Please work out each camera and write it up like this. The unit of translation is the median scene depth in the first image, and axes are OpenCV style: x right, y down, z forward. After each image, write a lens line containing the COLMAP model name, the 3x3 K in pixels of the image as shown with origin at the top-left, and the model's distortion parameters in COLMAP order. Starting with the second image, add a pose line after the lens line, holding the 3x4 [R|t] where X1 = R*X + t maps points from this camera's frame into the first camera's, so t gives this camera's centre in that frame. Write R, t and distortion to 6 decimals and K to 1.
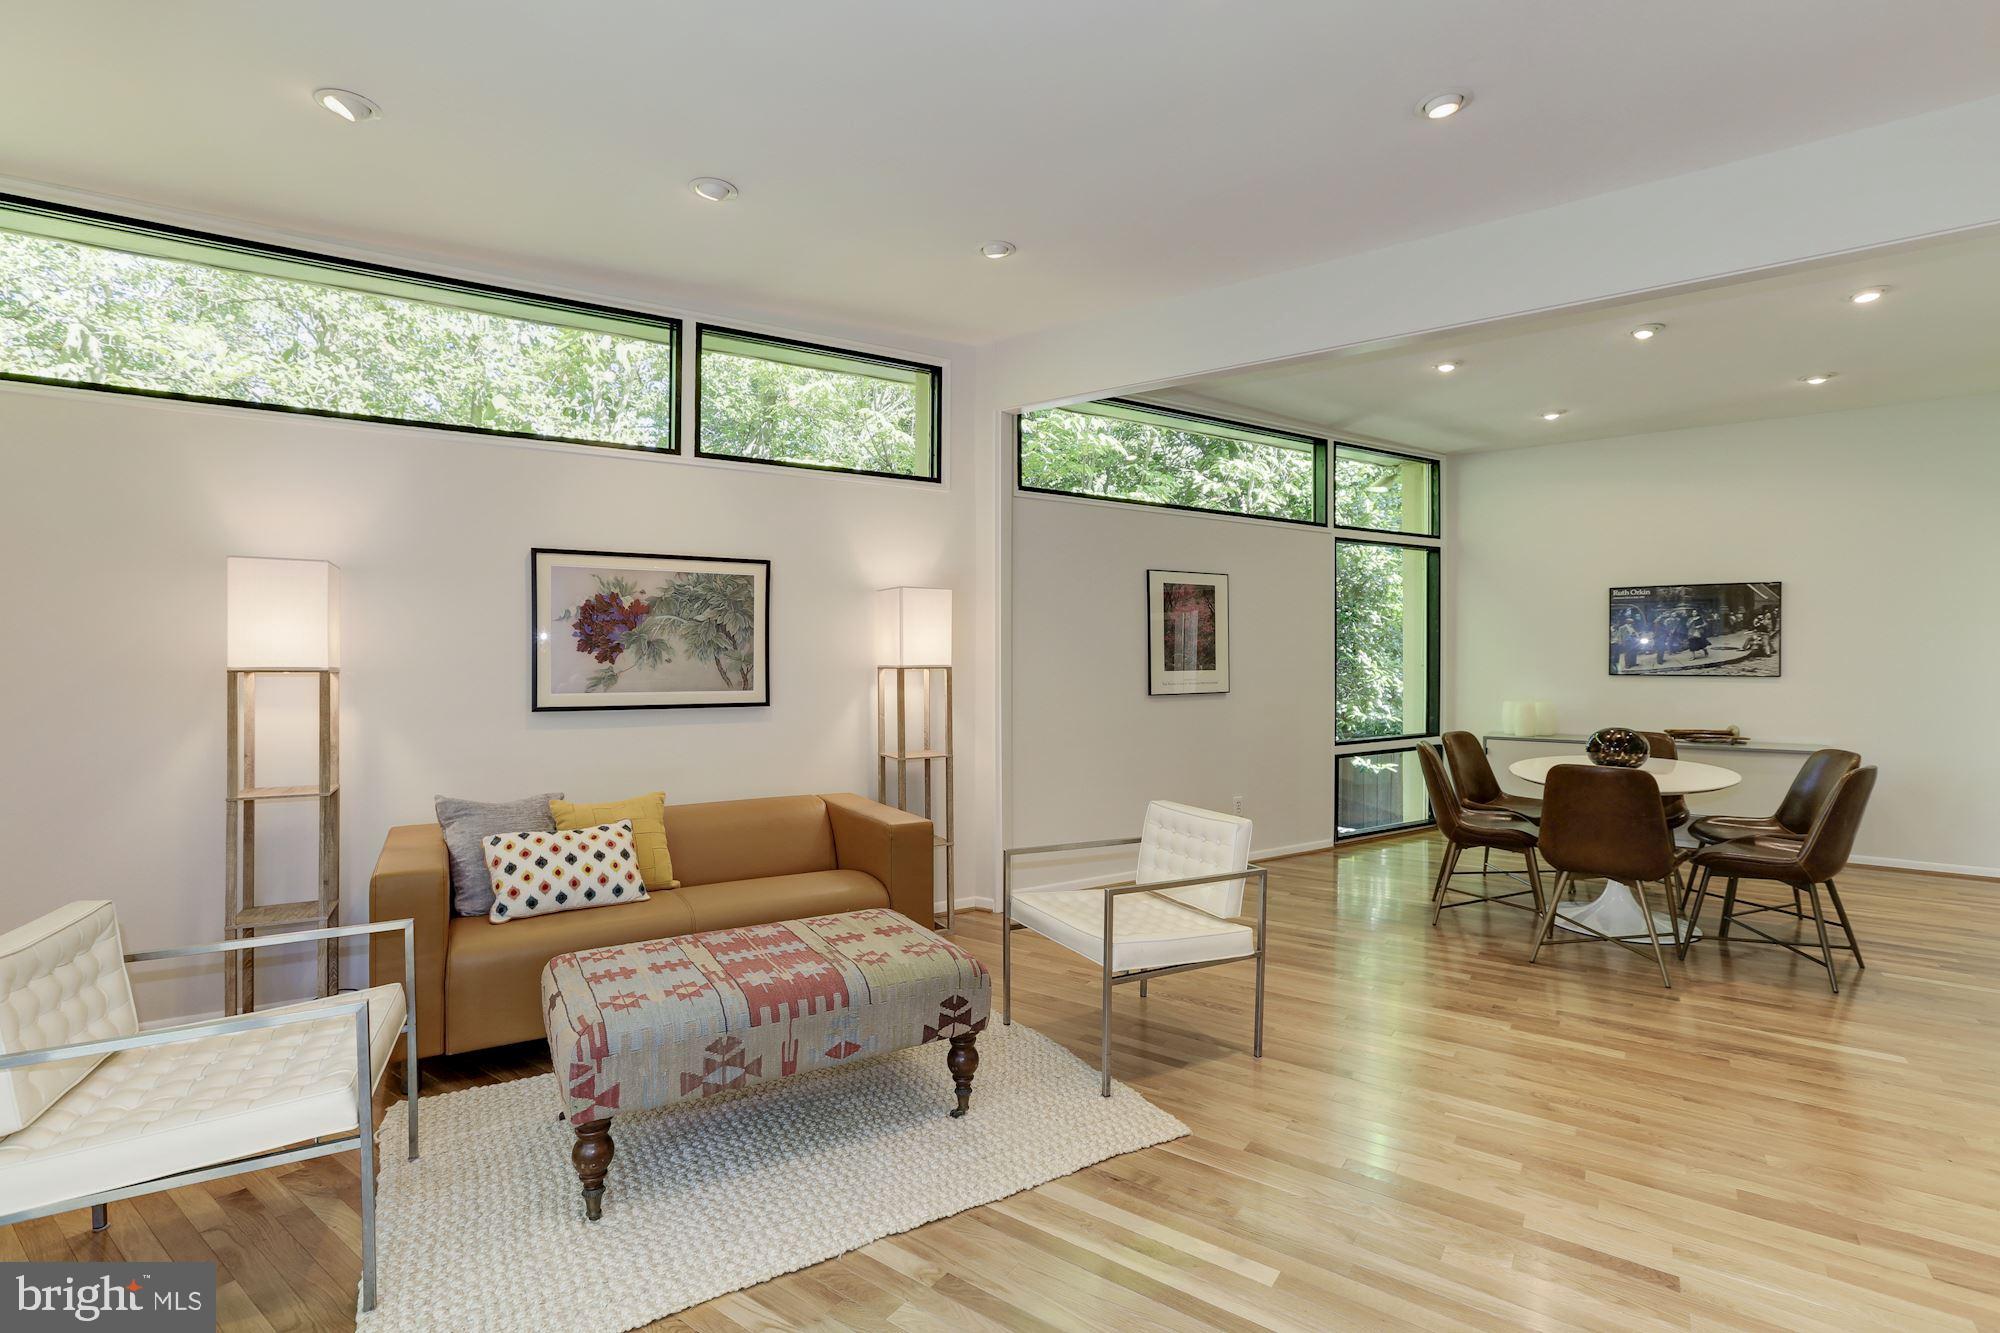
lens RADIAL K [[925.7, 0, 983.1], [0, 925.7, 653.7], [0, 0, 1]] dist [-0.034708, 0.018496]
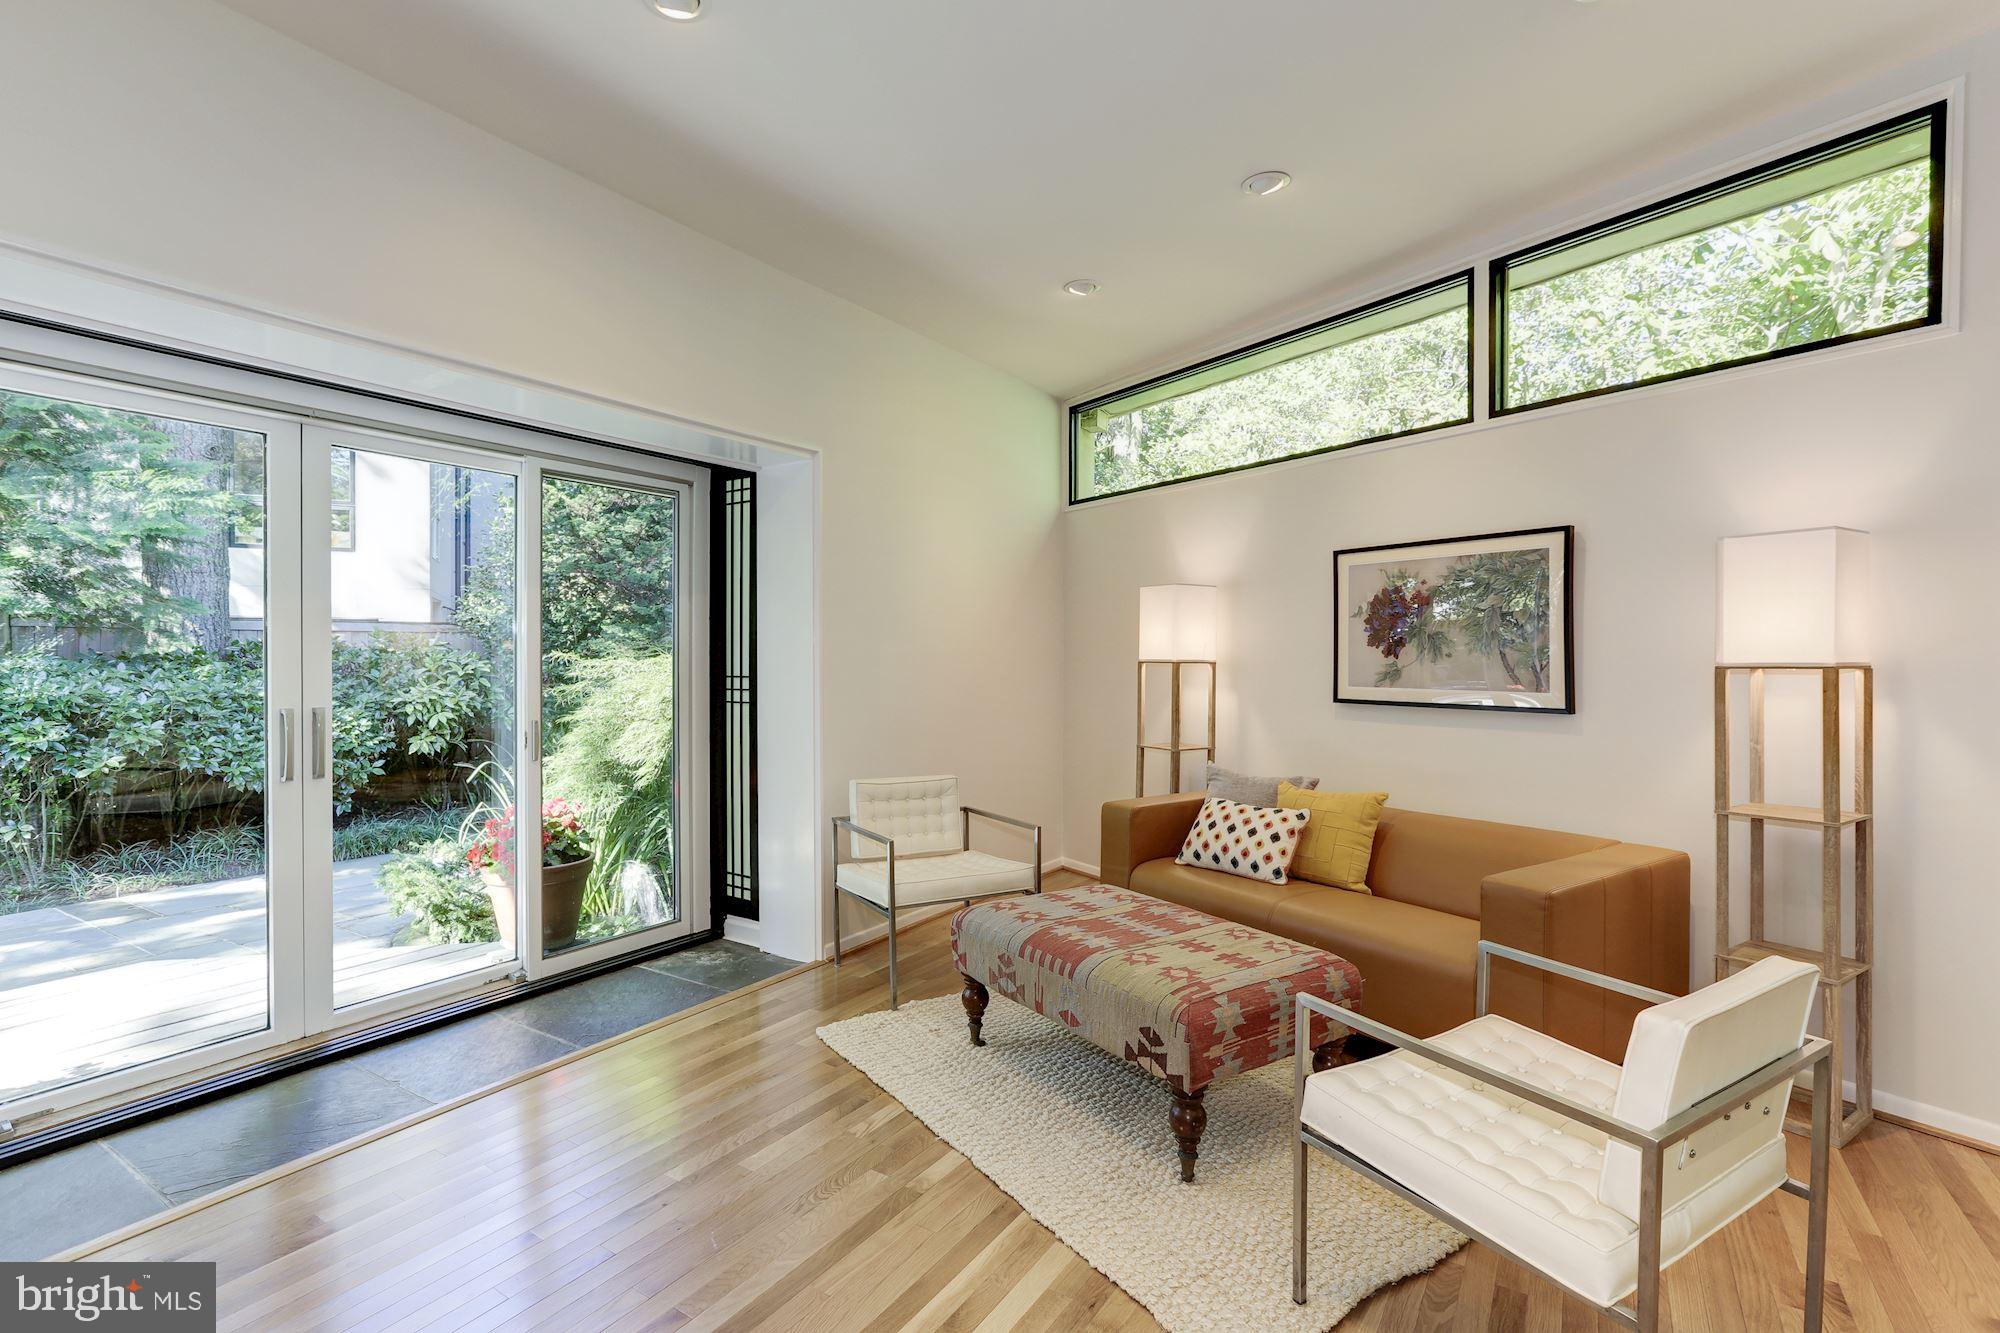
lens RADIAL K [[925.7, 0, 983.1], [0, 925.7, 653.7], [0, 0, 1]] dist [-0.034708, 0.018496]
pose [[0.053445, -0.001507, -0.998570, 0.594255], [0.006317, 0.999979, -0.001171, 0.004639], [0.998551, -0.006245, 0.053453, 0.549965]]
